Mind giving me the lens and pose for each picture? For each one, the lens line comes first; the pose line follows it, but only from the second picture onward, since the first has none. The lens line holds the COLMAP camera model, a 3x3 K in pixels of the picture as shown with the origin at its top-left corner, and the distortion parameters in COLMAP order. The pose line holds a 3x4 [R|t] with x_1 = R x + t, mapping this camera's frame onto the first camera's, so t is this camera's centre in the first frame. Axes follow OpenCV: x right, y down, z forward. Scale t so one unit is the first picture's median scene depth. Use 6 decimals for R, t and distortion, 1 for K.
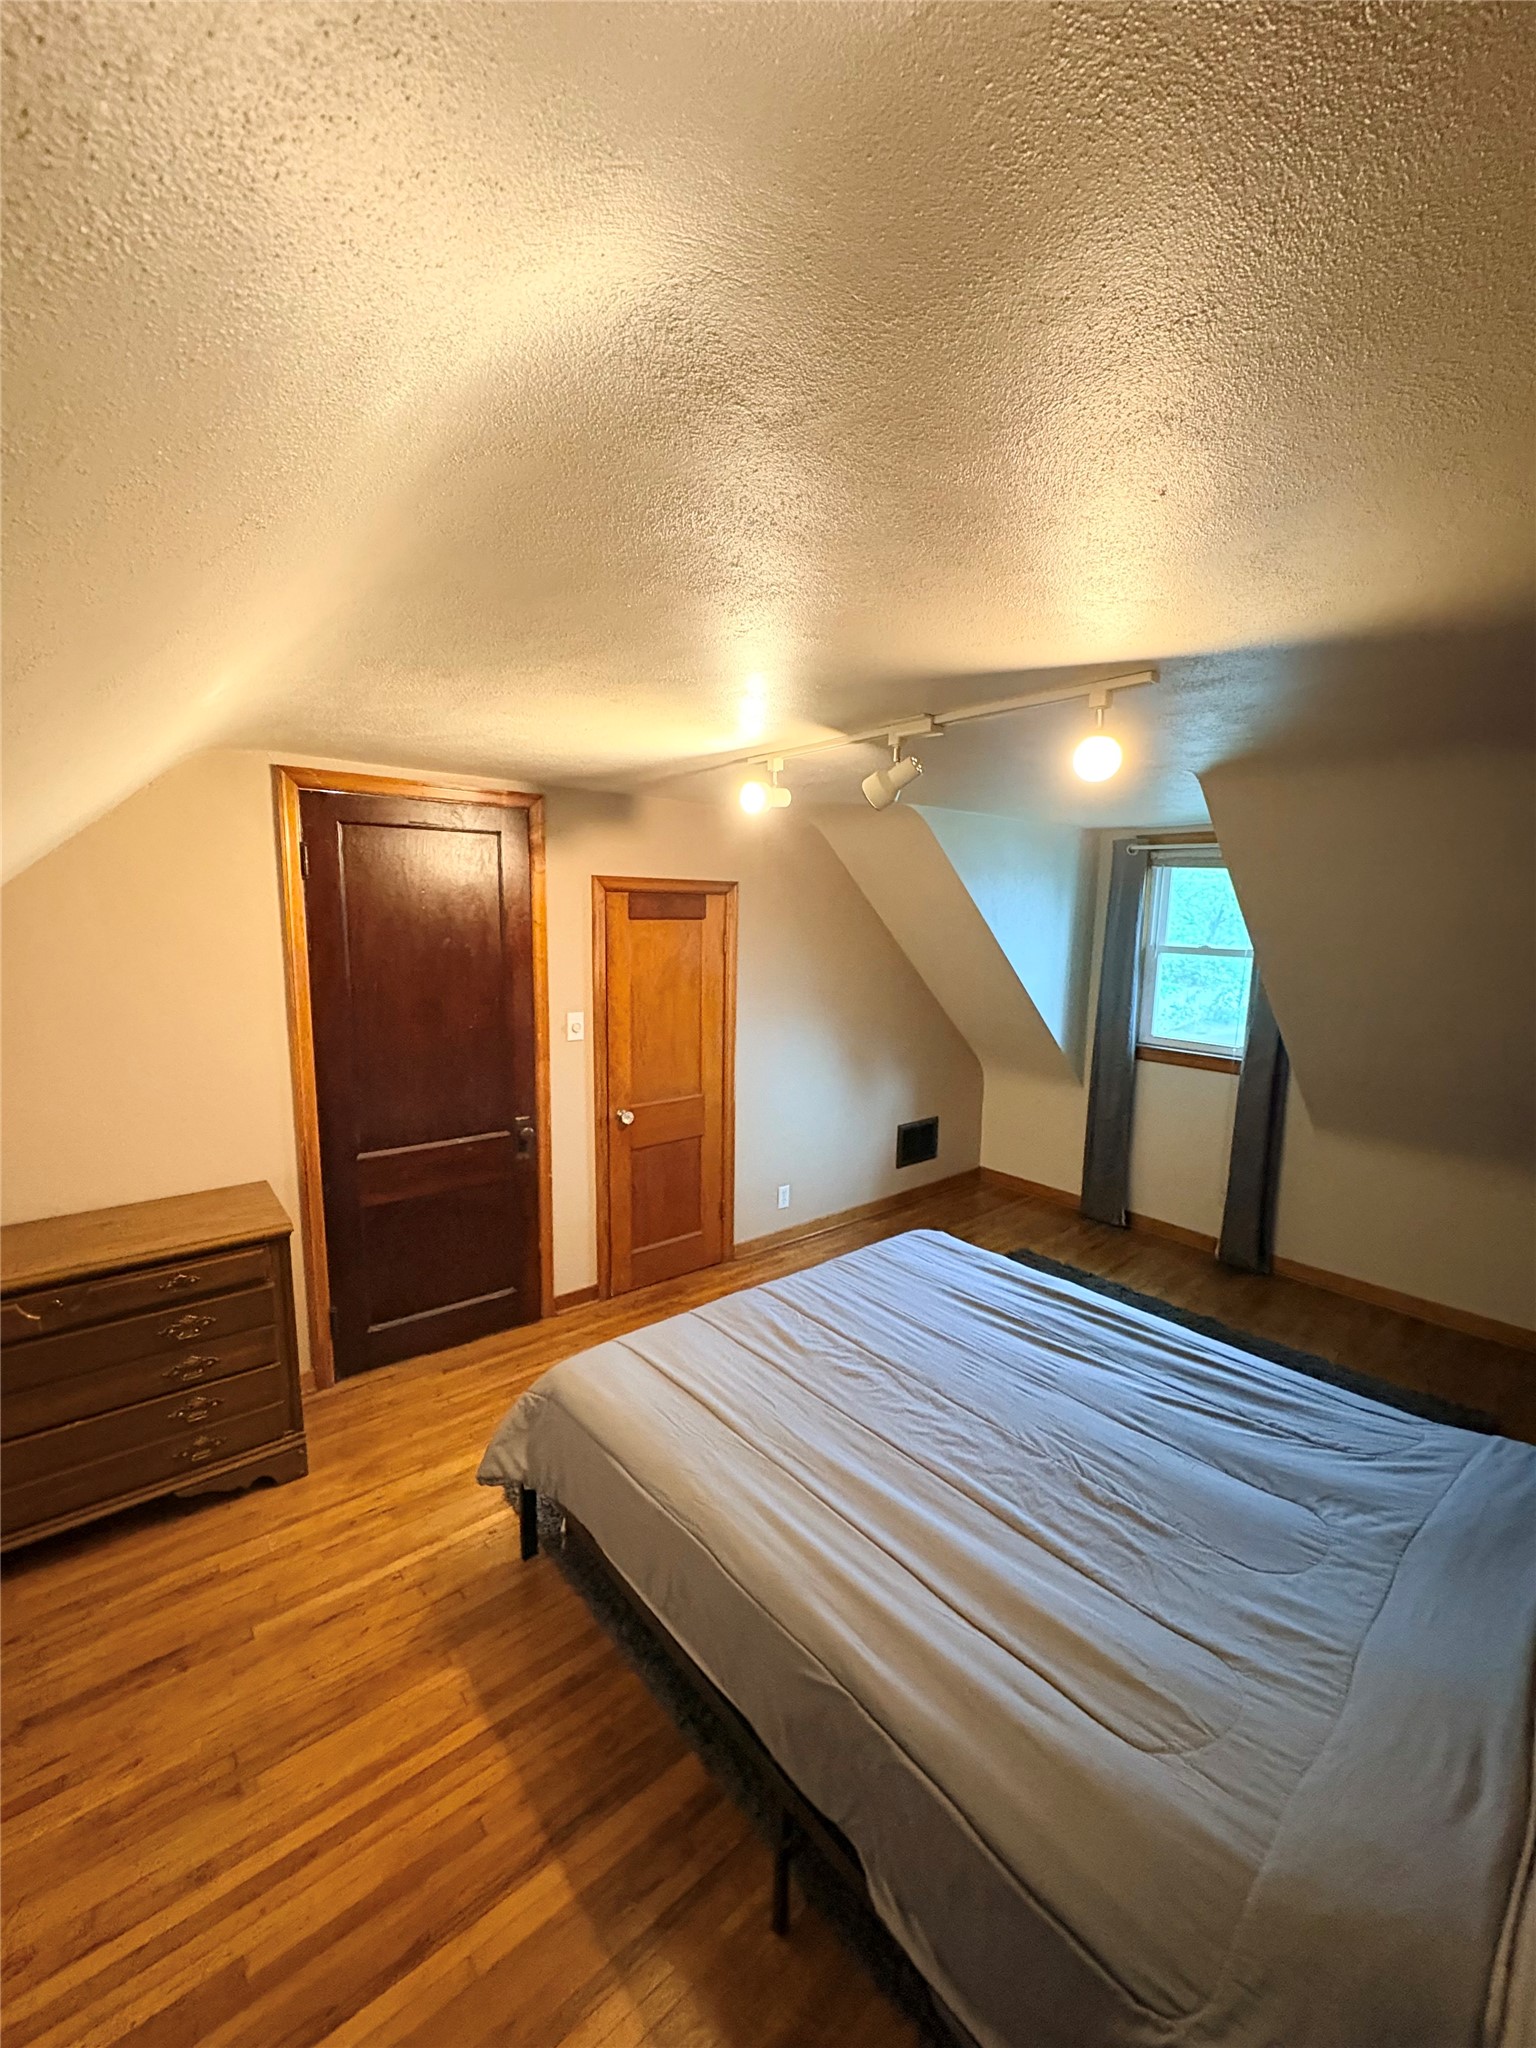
lens RADIAL K [[815.9, 0, 769.1], [0, 815.9, 1025.3], [0, 0, 1]] dist [0.001963, 0.000248]
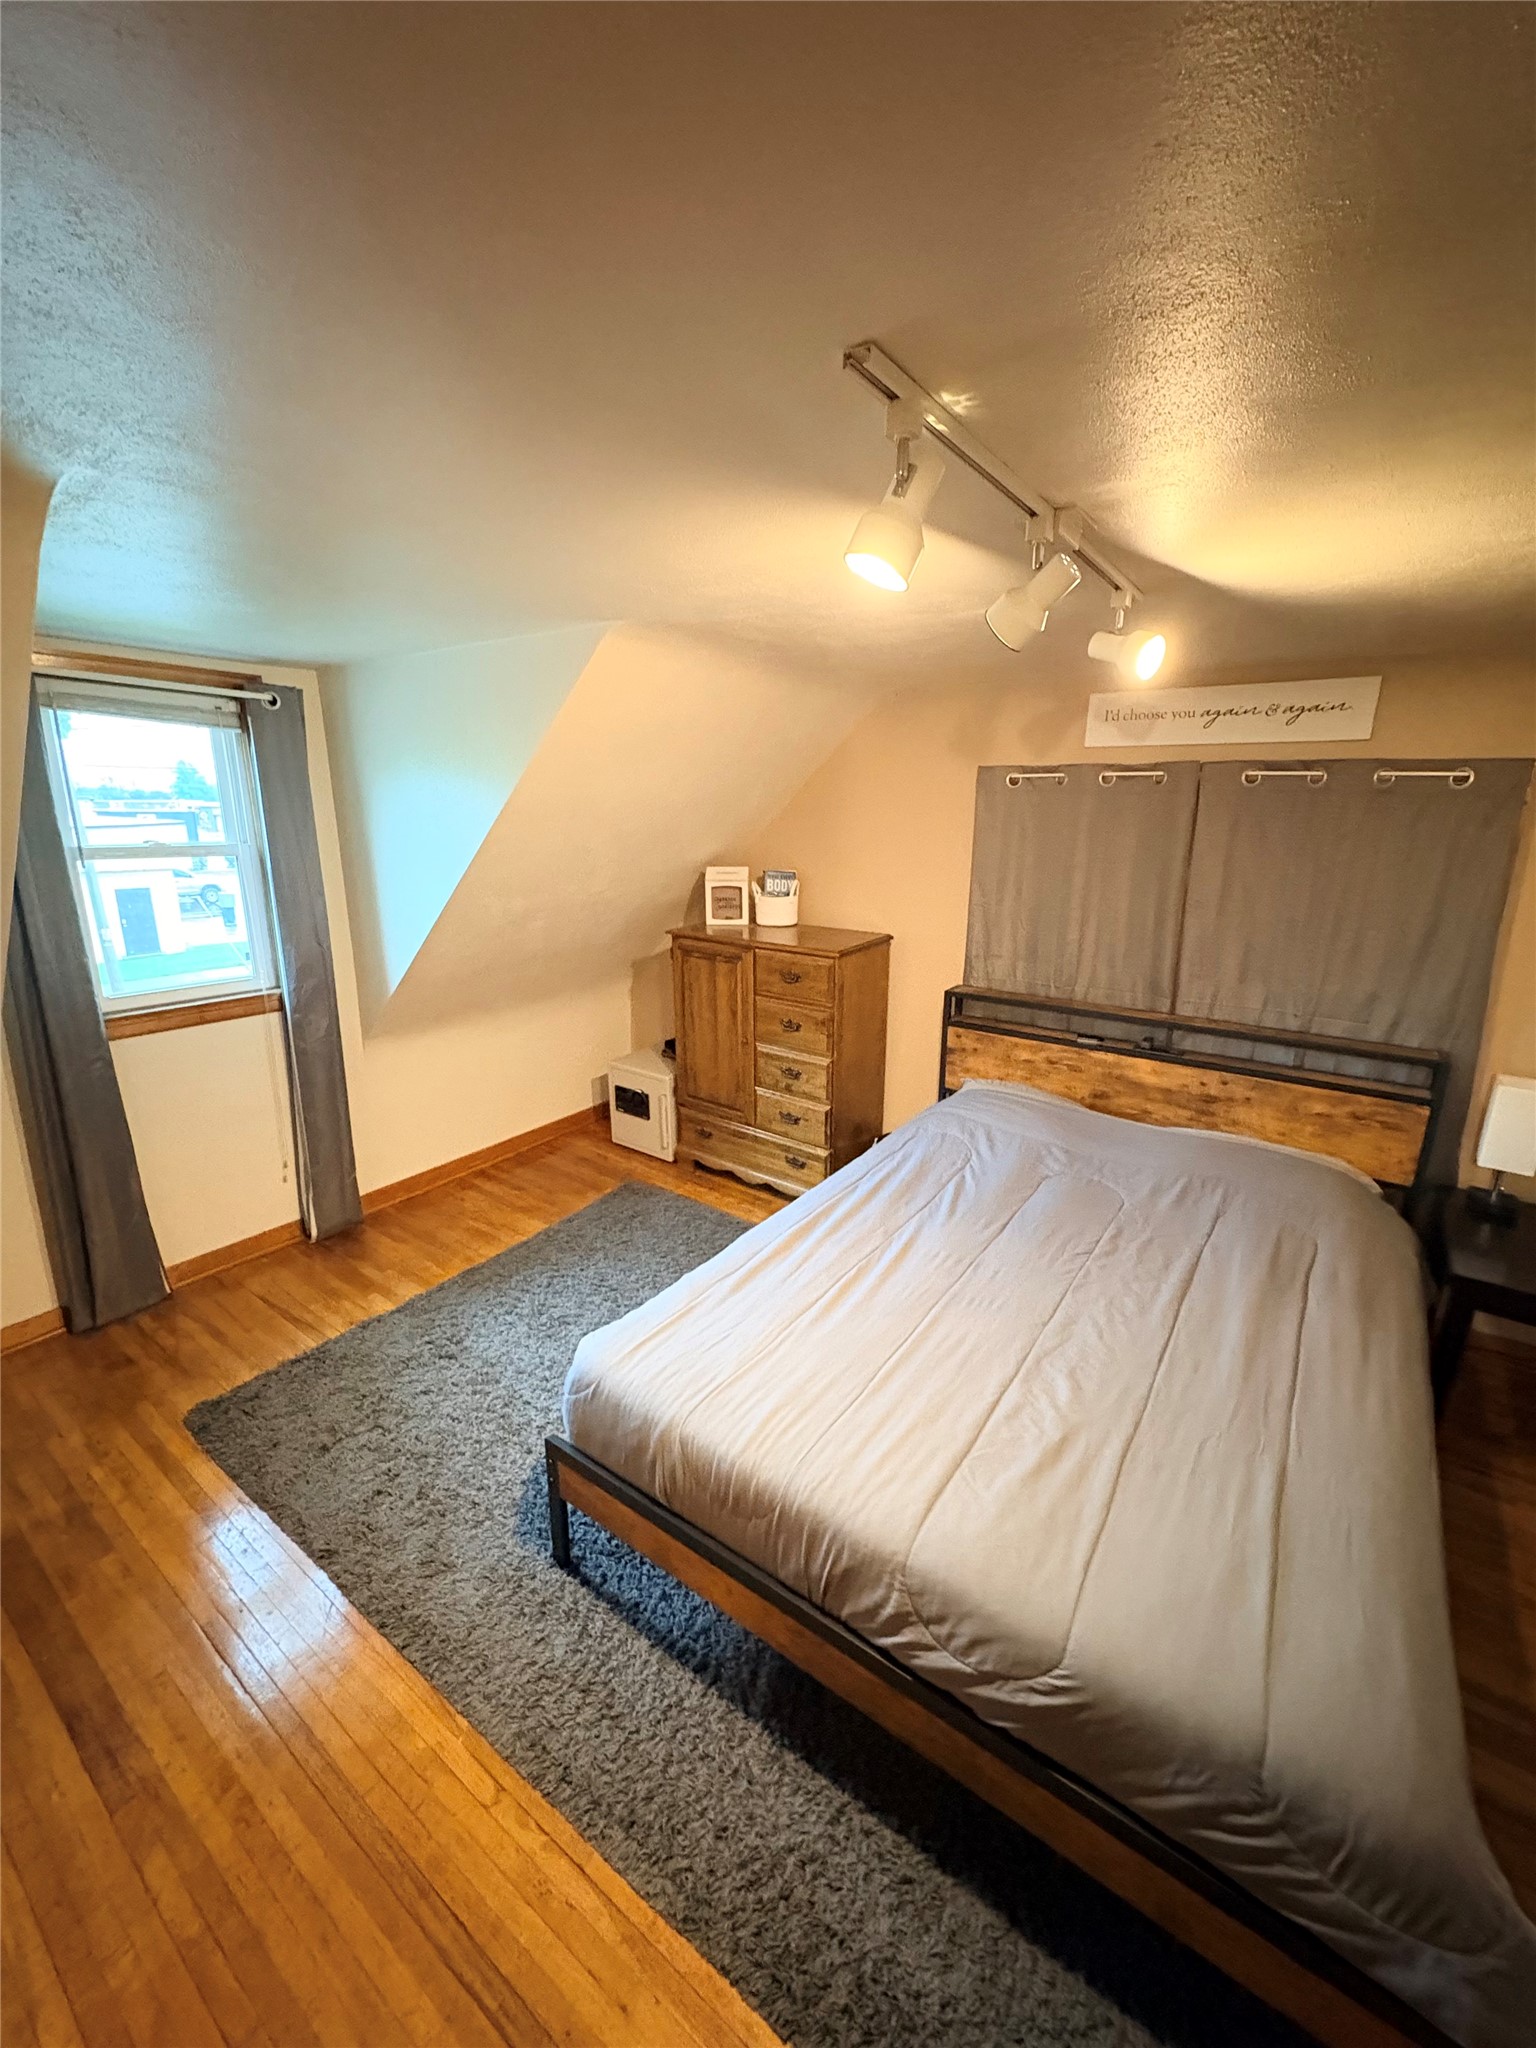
lens RADIAL K [[815.9, 0, 770.1], [0, 815.9, 1009.3], [0, 0, 1]] dist [0.001963, 0.000248]
pose [[-0.251838, -0.251886, 0.934415, -0.281191], [0.123002, 0.949373, 0.289069, -0.117083], [-0.959921, 0.187733, -0.208106, 0.794668]]
